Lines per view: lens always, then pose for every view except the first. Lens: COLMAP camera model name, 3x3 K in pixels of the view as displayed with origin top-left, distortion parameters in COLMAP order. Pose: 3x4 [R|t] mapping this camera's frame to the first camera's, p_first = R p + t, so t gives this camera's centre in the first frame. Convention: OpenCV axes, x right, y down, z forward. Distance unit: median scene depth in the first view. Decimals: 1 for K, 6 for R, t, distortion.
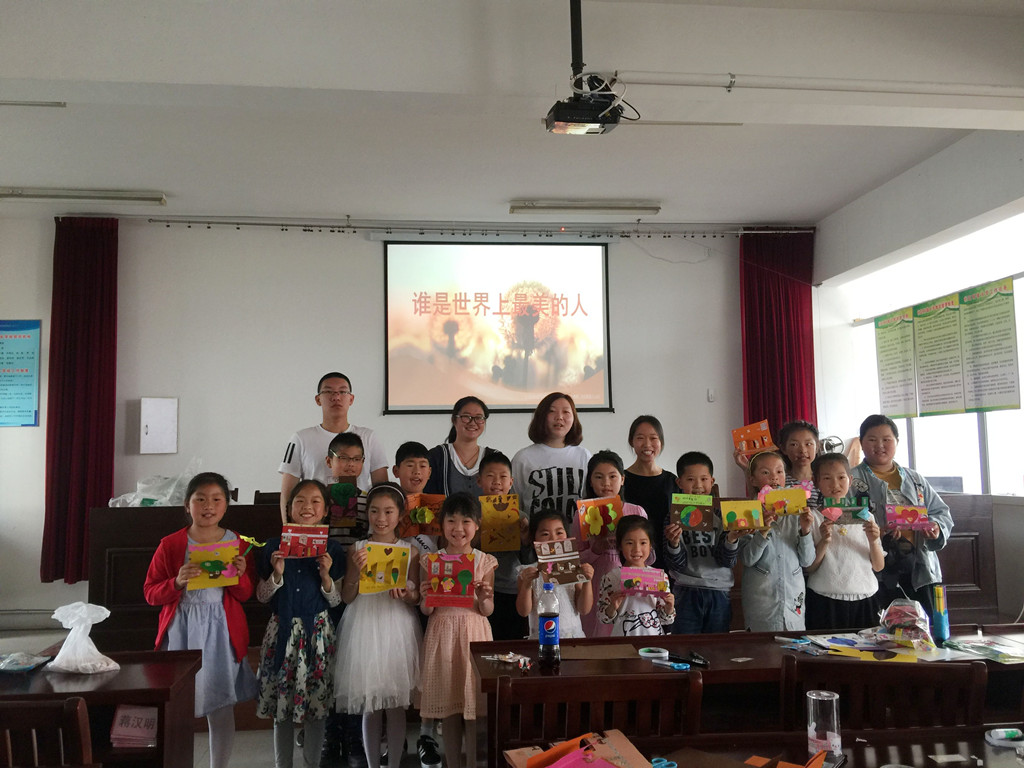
lens RADIAL K [[886.2, 0, 513.7], [0, 886.2, 390.6], [0, 0, 1]] dist [0.018191, -0.007565]
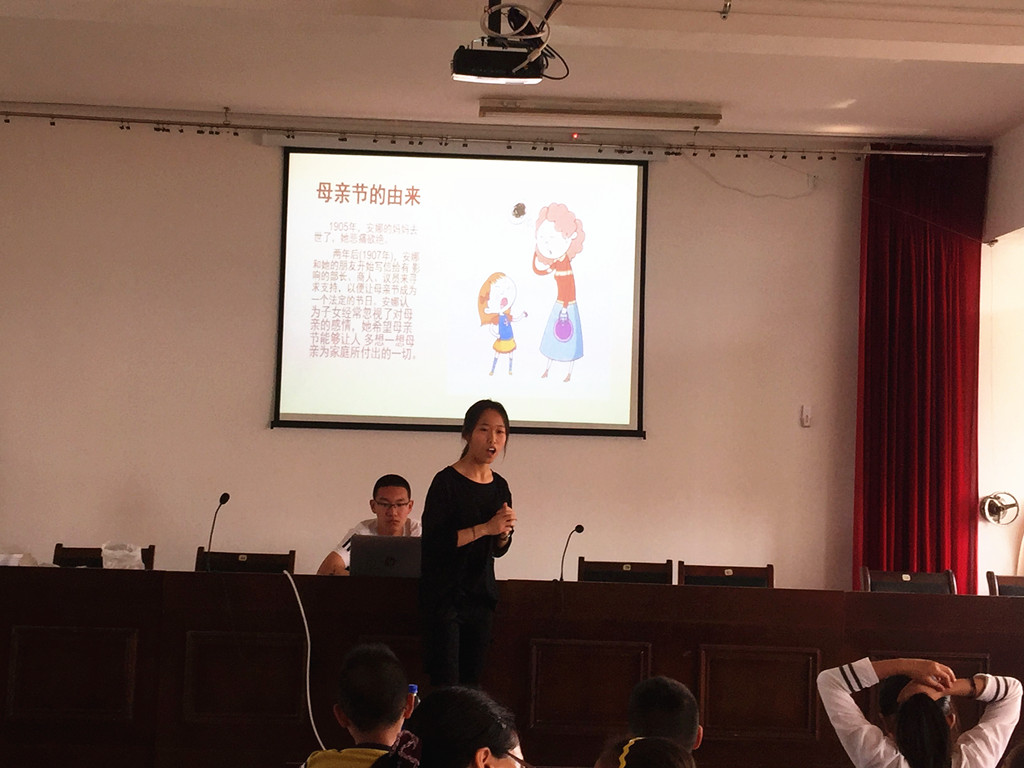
lens RADIAL K [[1683.9, 0, 509.0], [0, 1683.9, 377.1], [0, 0, 1]] dist [-0.002456, 0.000000]
pose [[0.998194, 0.040161, -0.044672, 0.072270], [-0.039538, 0.999109, 0.014750, -0.032451], [0.045224, -0.012957, 0.998893, -0.177667]]
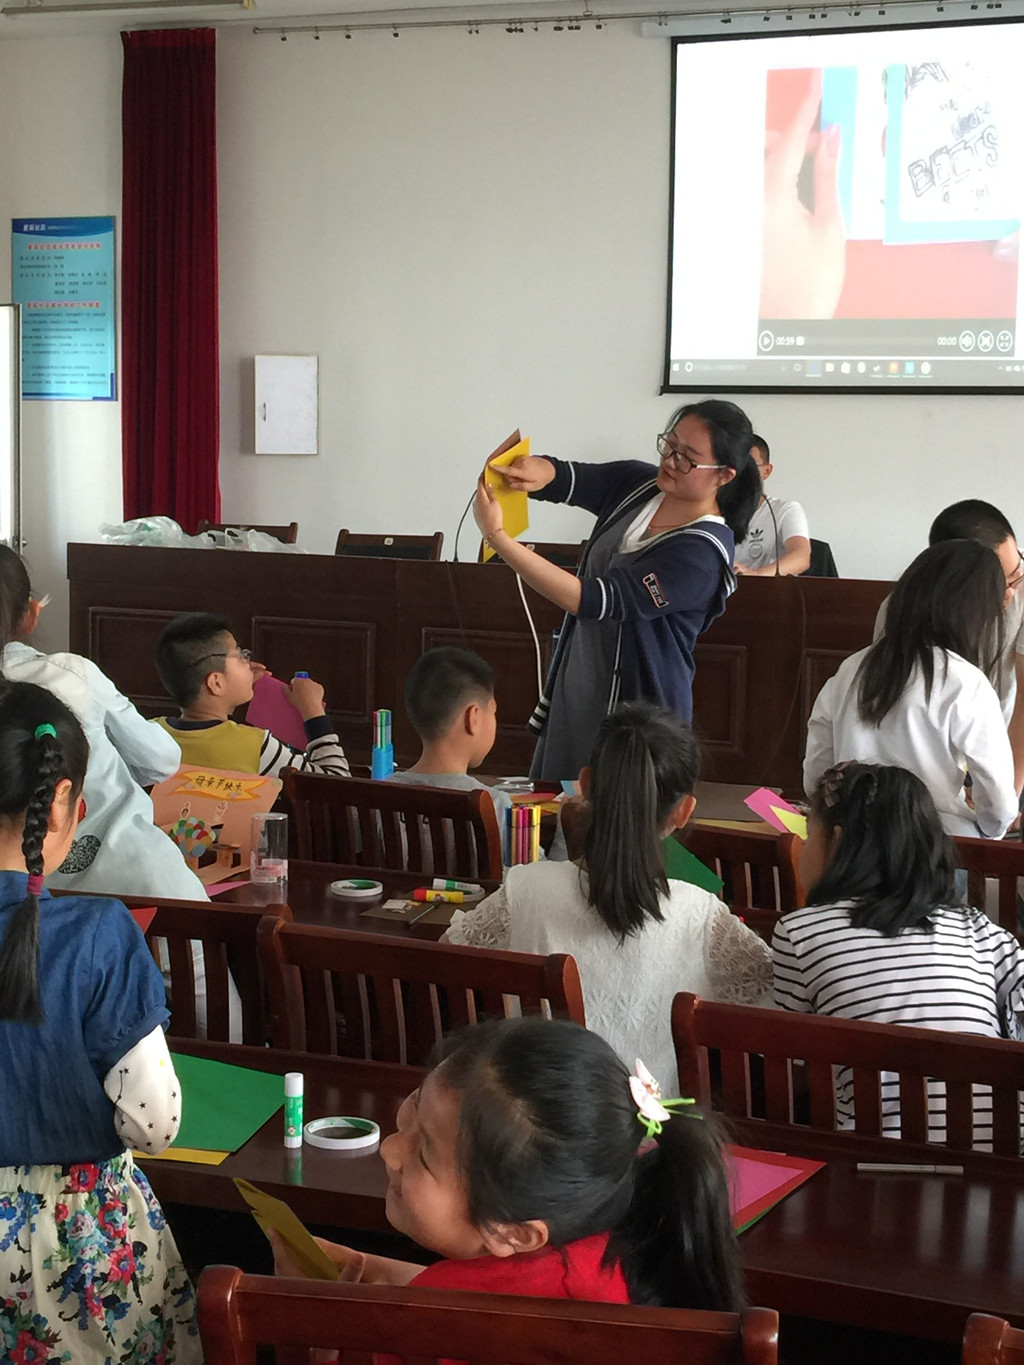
lens RADIAL K [[2137.8, 0, 519.0], [0, 2137.8, 689.0], [0, 0, 1]] dist [0.054819, 0.000000]
pose [[0.882248, 0.085864, -0.462888, 0.375530], [0.000761, 0.982966, 0.183787, -0.032935], [0.470784, -0.162498, 0.867154, -0.142371]]
